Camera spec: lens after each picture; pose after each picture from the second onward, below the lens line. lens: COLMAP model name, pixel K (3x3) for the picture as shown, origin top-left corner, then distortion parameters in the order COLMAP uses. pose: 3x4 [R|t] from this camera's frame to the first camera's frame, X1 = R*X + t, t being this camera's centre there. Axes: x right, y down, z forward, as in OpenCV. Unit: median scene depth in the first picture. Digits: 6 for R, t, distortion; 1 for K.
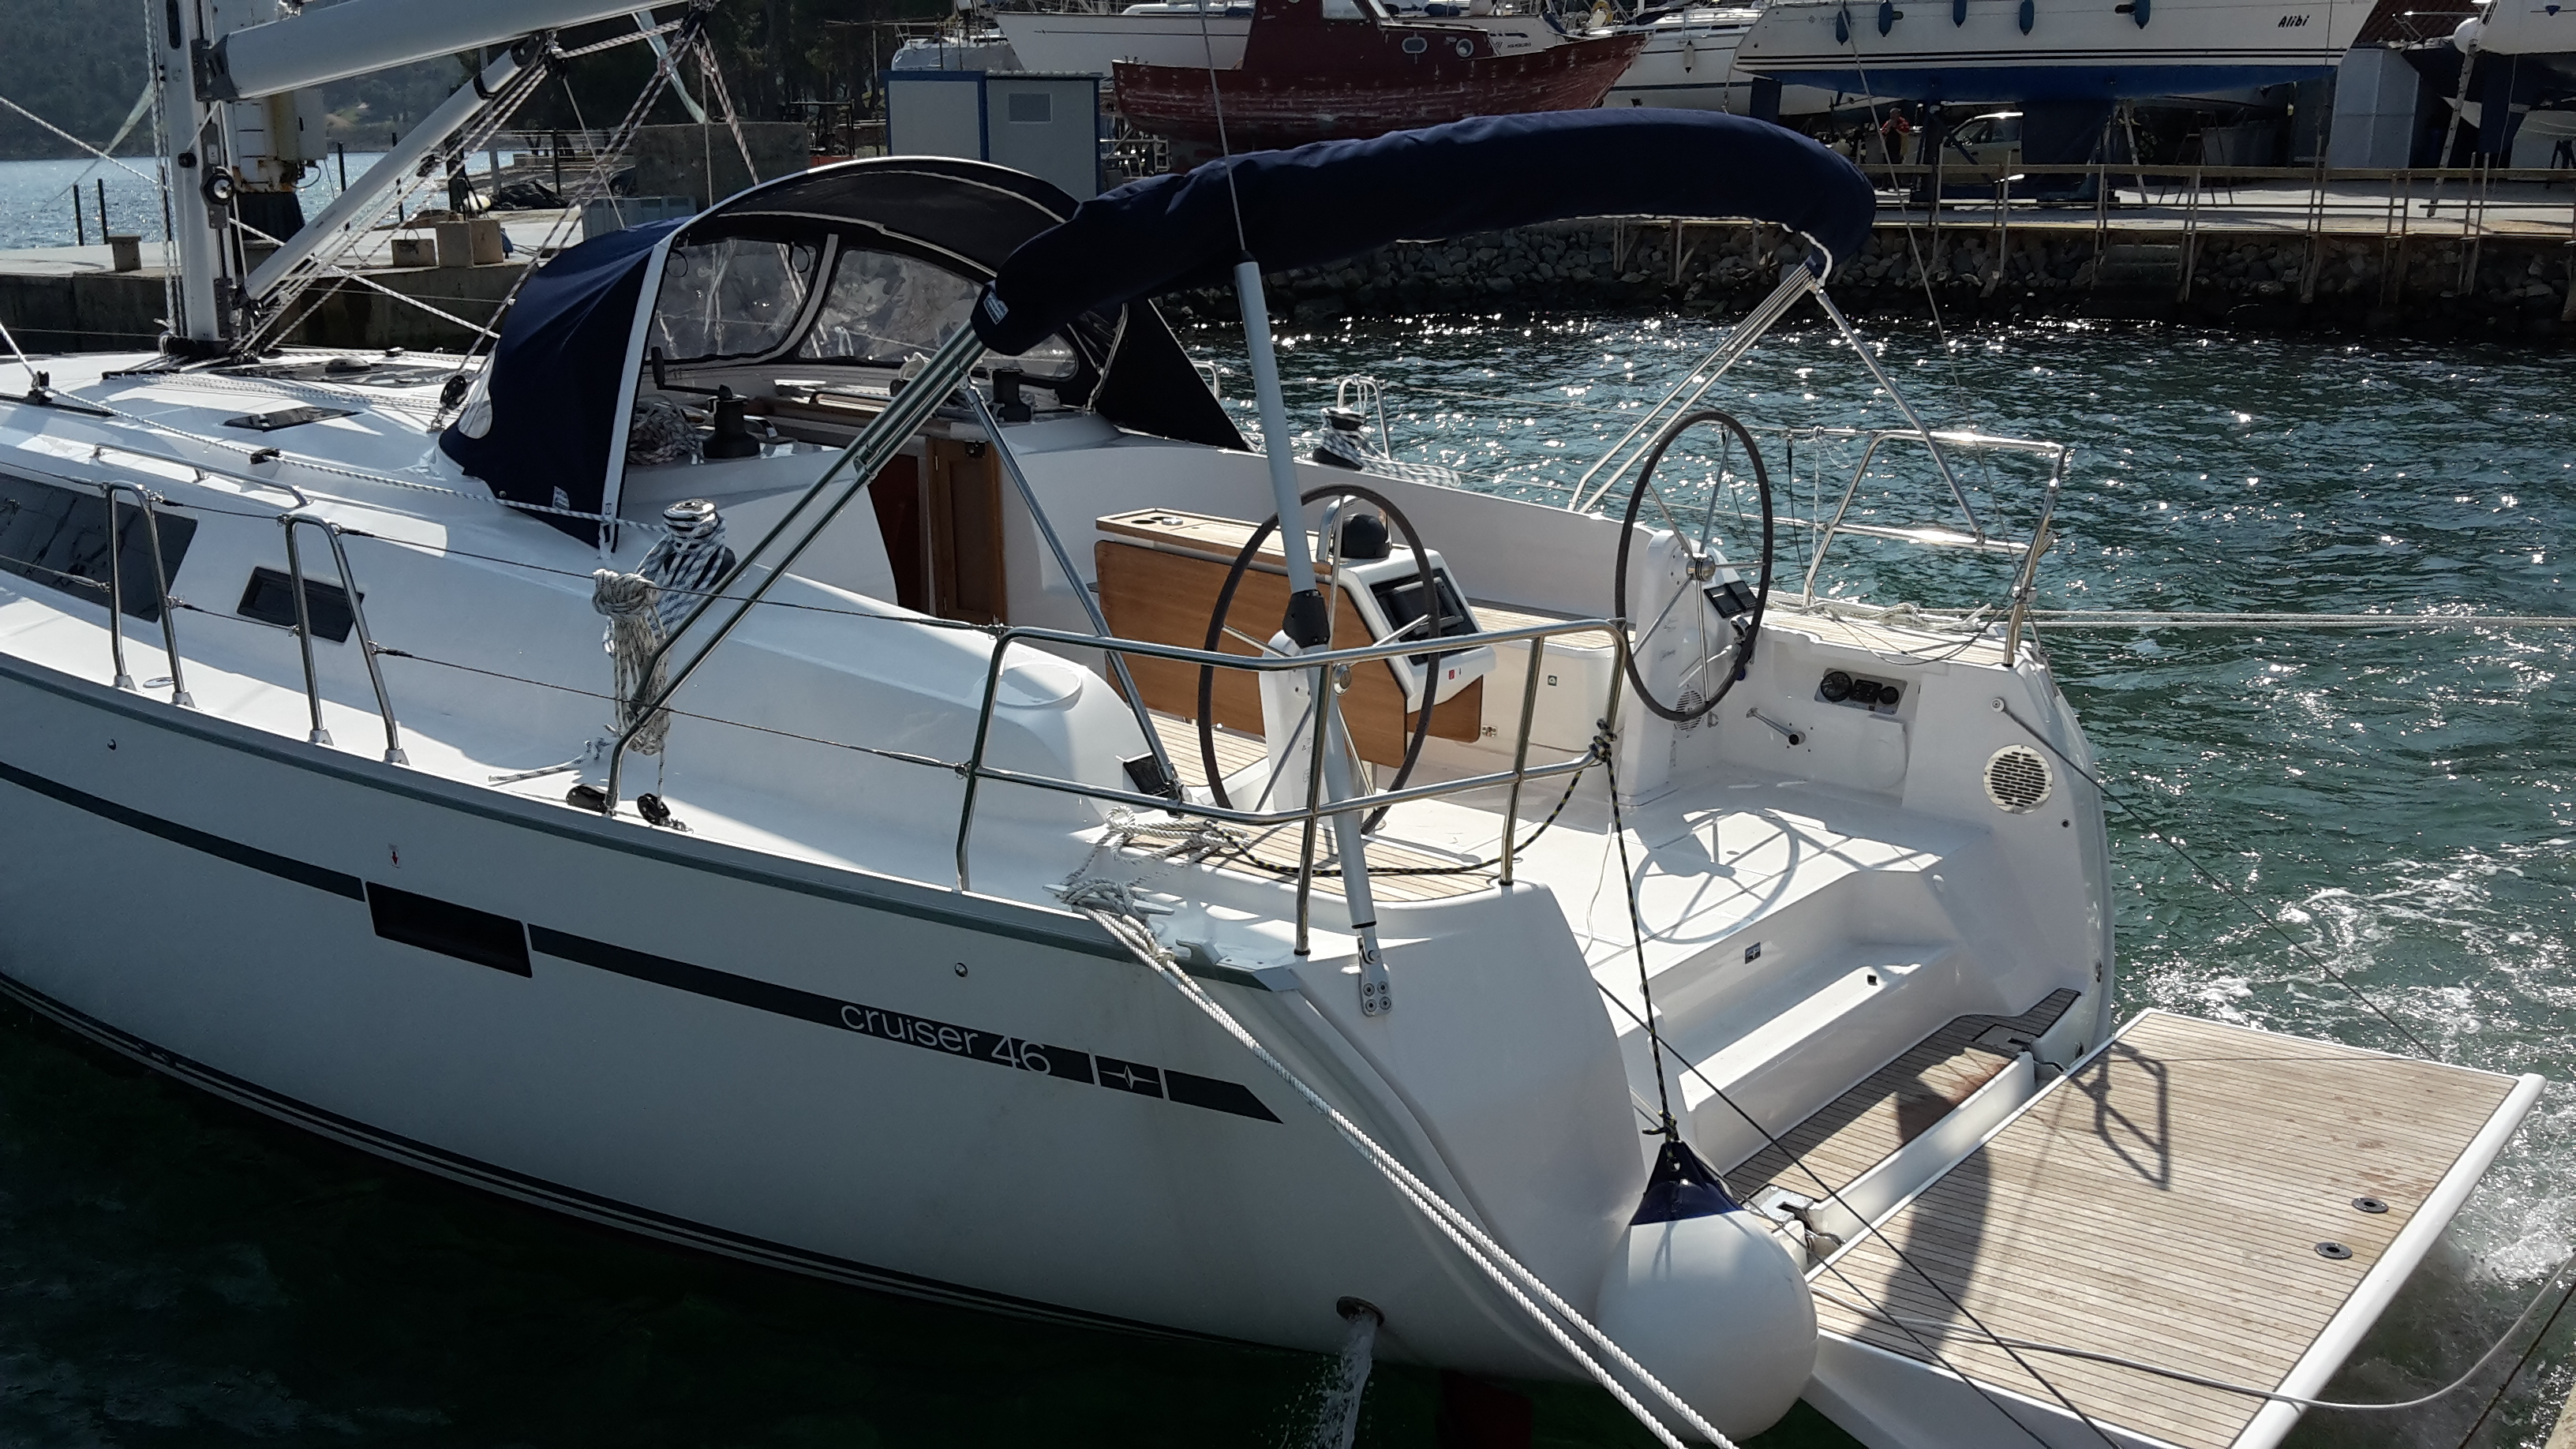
lens RADIAL K [[2362.1, 0, 1282.2], [0, 2362.1, 750.4], [0, 0, 1]] dist [0.057143, -0.138965]
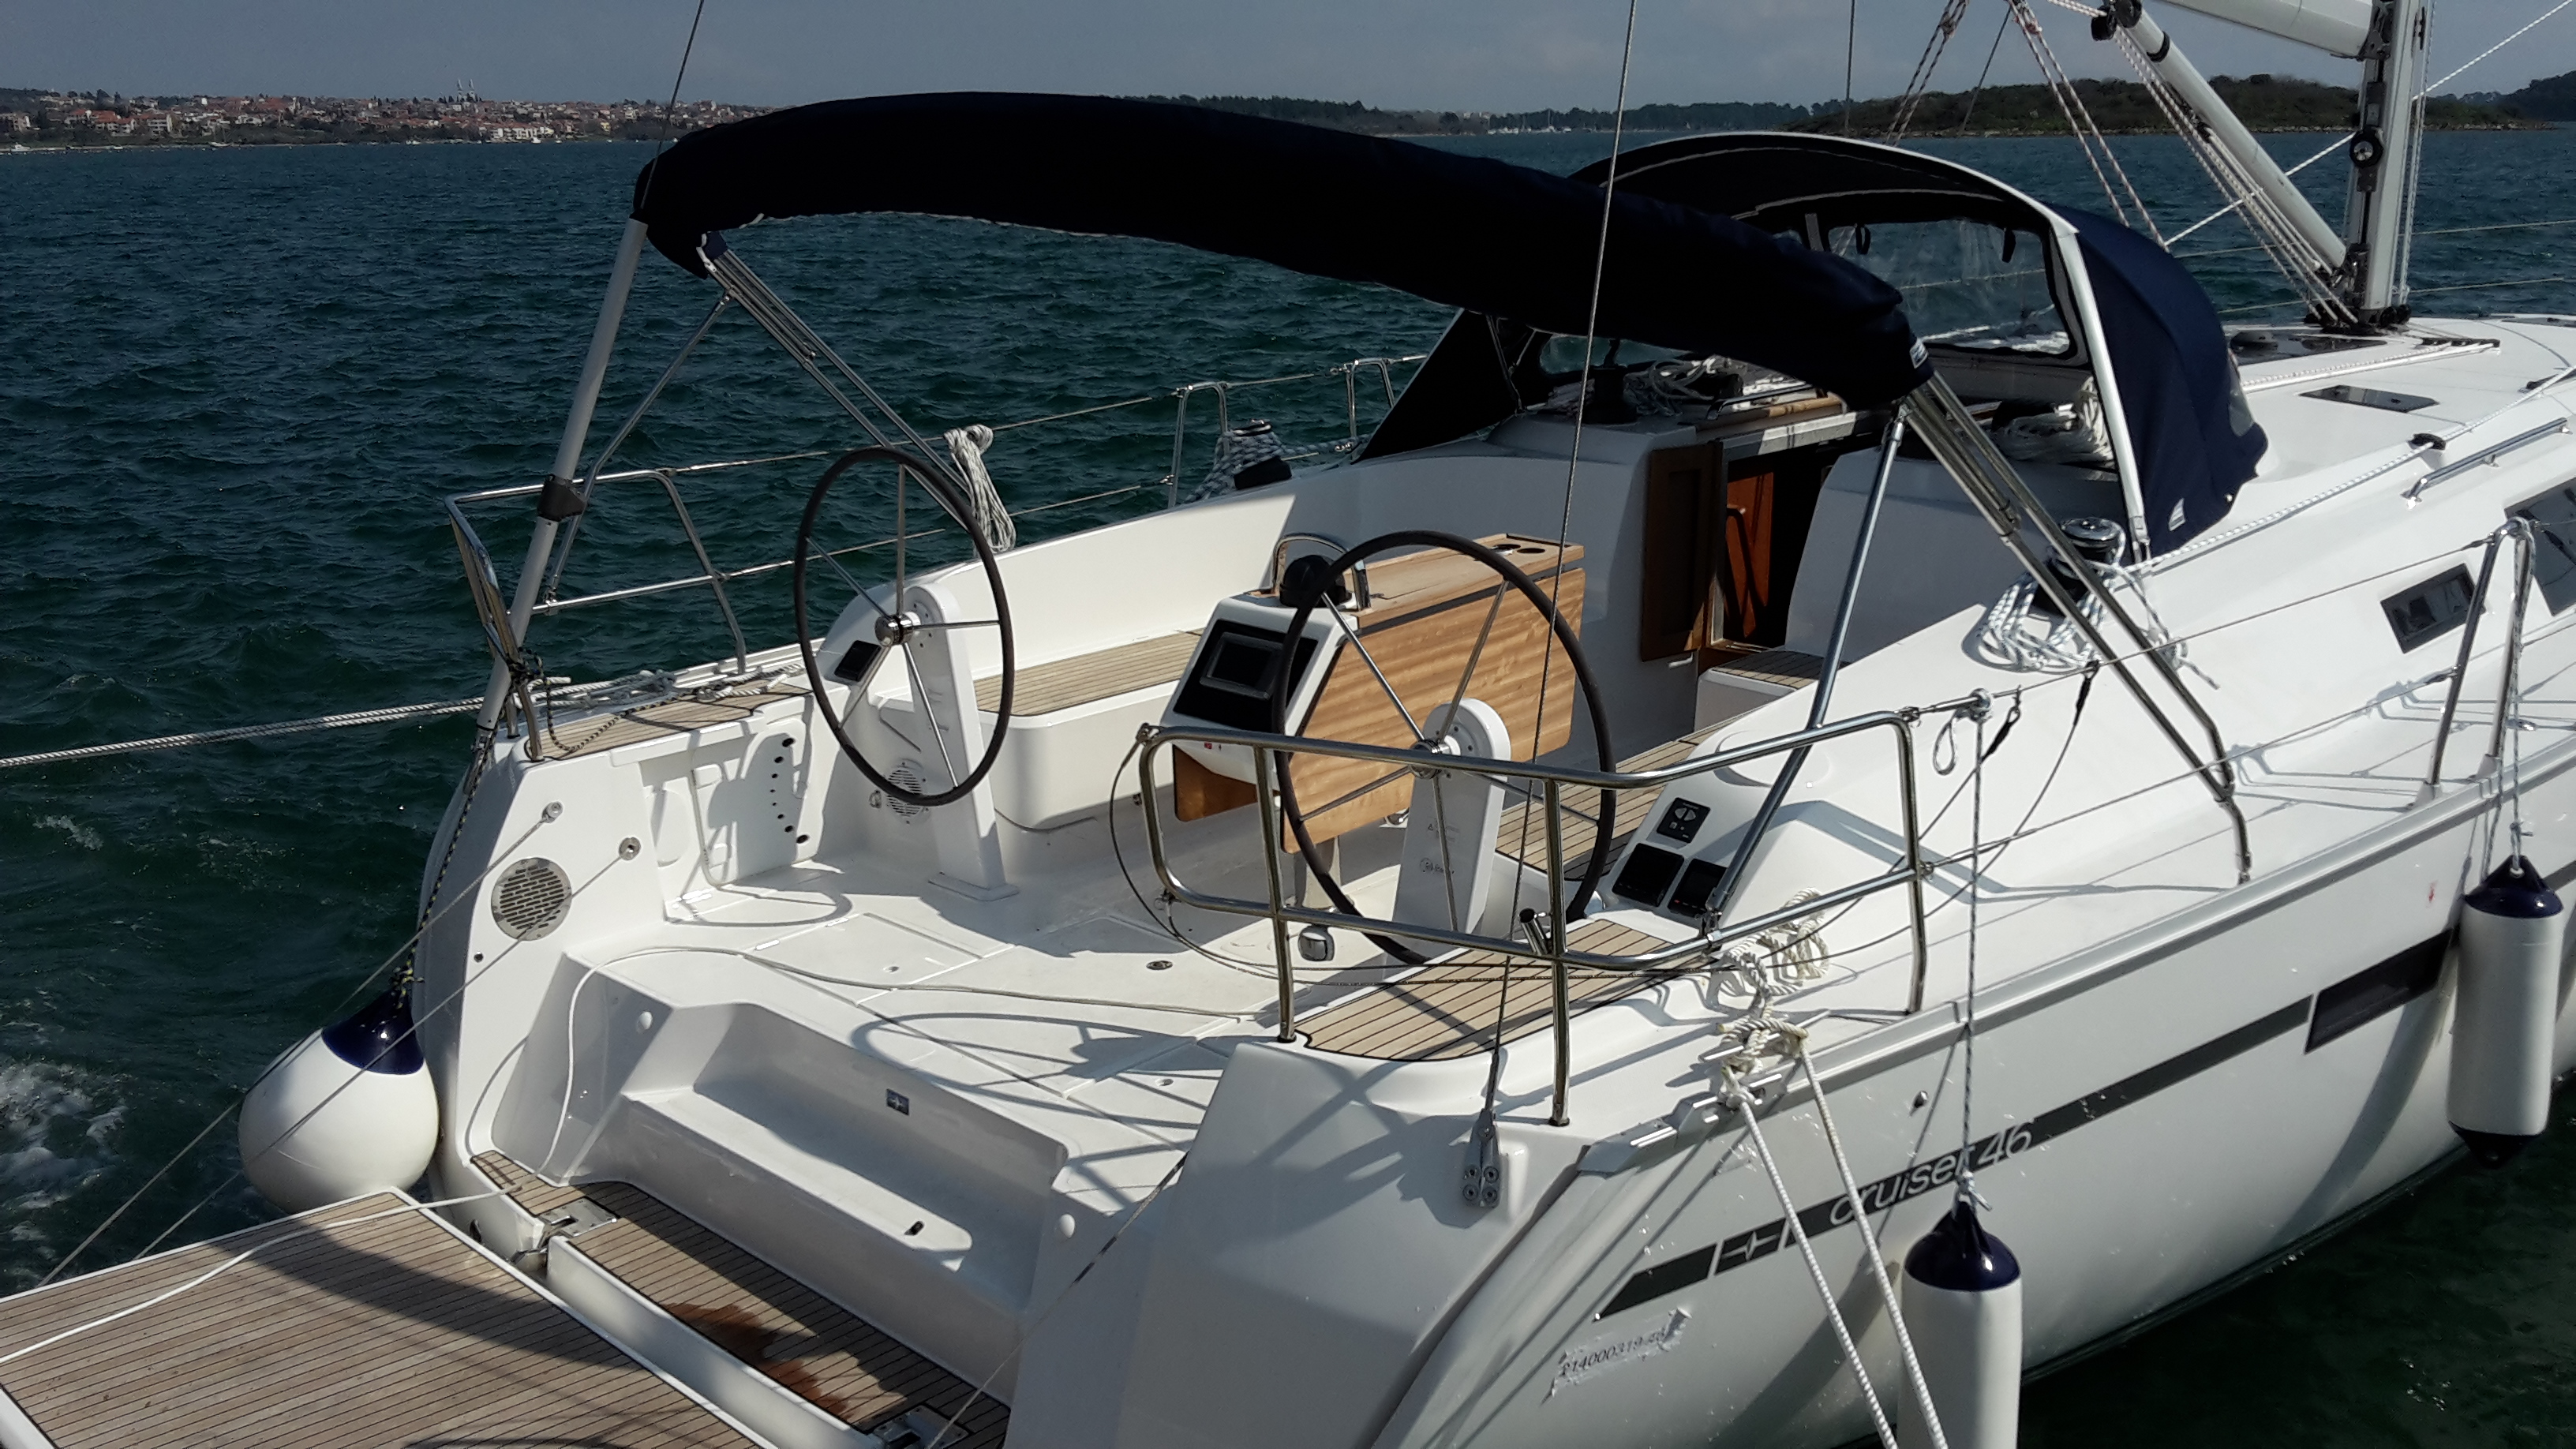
lens RADIAL K [[2362.1, 0, 1282.2], [0, 2362.1, 750.4], [0, 0, 1]] dist [0.057143, -0.138965]
pose [[-0.123959, 0.263199, -0.956745, 0.846344], [-0.236528, 0.928552, 0.286088, -0.268499], [0.963685, 0.261760, -0.052848, 1.019809]]
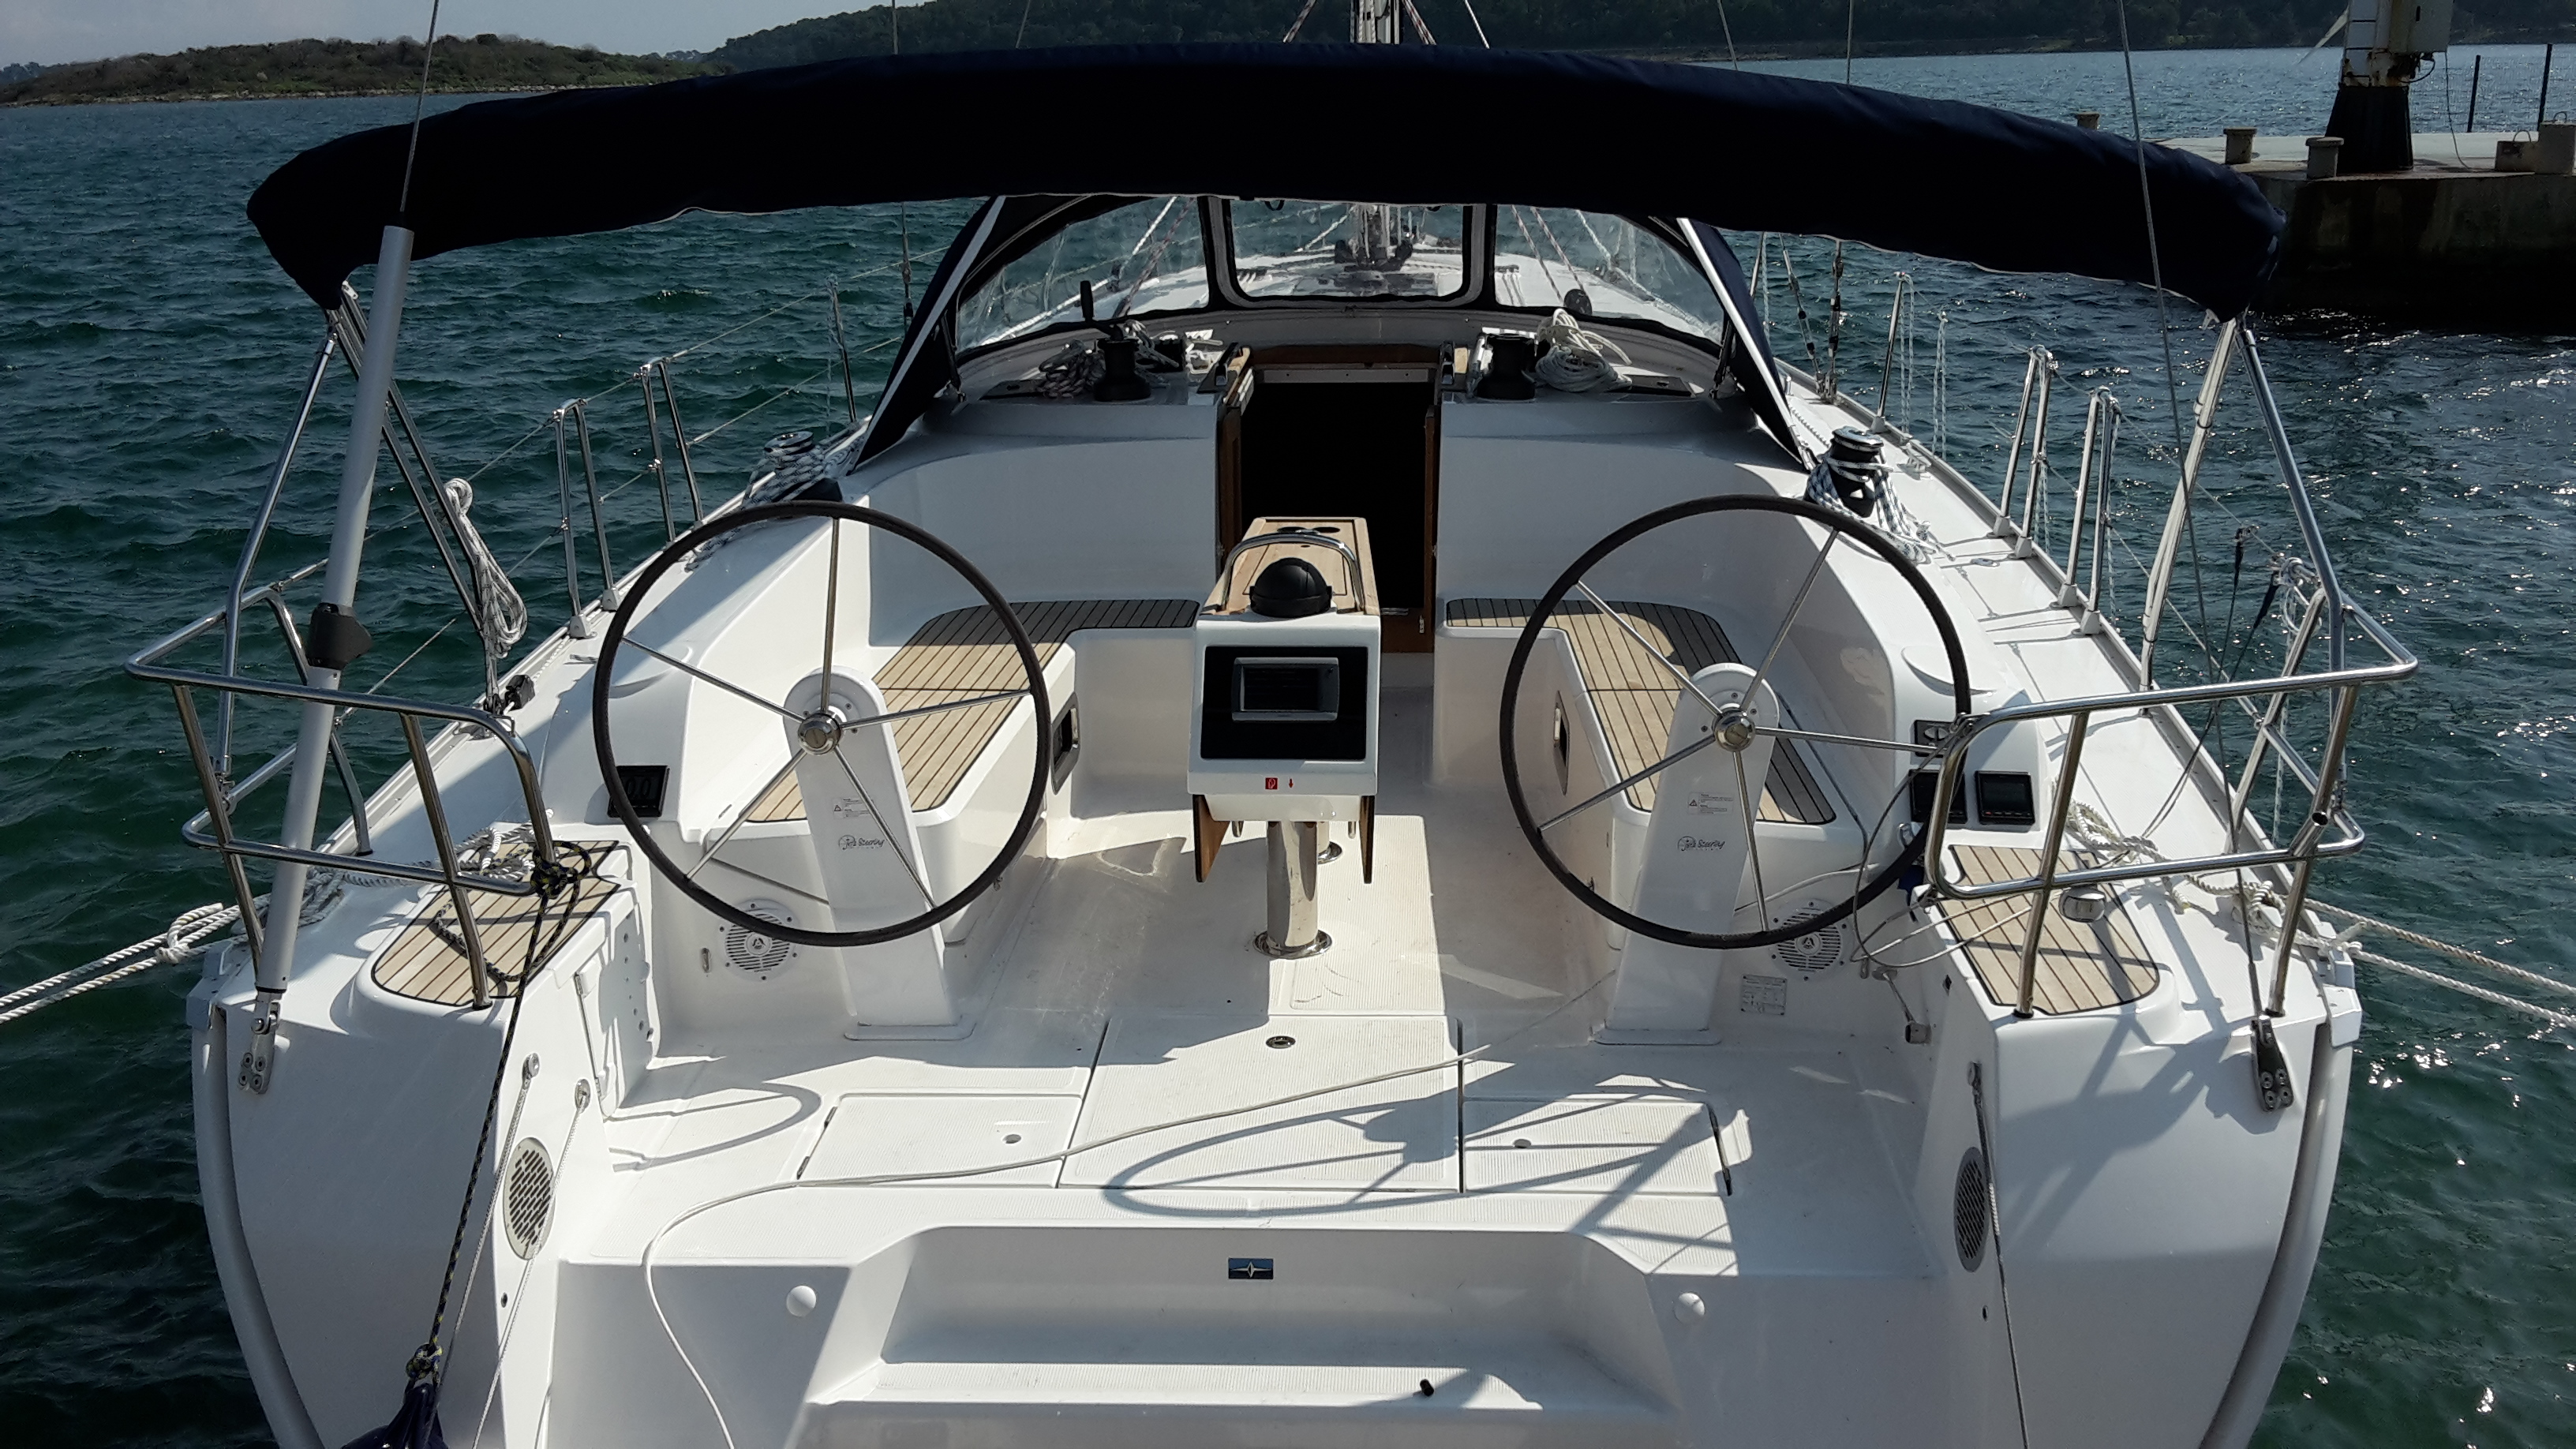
lens RADIAL K [[2362.1, 0, 1282.2], [0, 2362.1, 750.4], [0, 0, 1]] dist [0.057143, -0.138965]
pose [[0.582297, 0.226812, -0.780696, 0.632927], [-0.190942, 0.971588, 0.139852, -0.142609], [0.790235, 0.067632, 0.609061, 0.514374]]
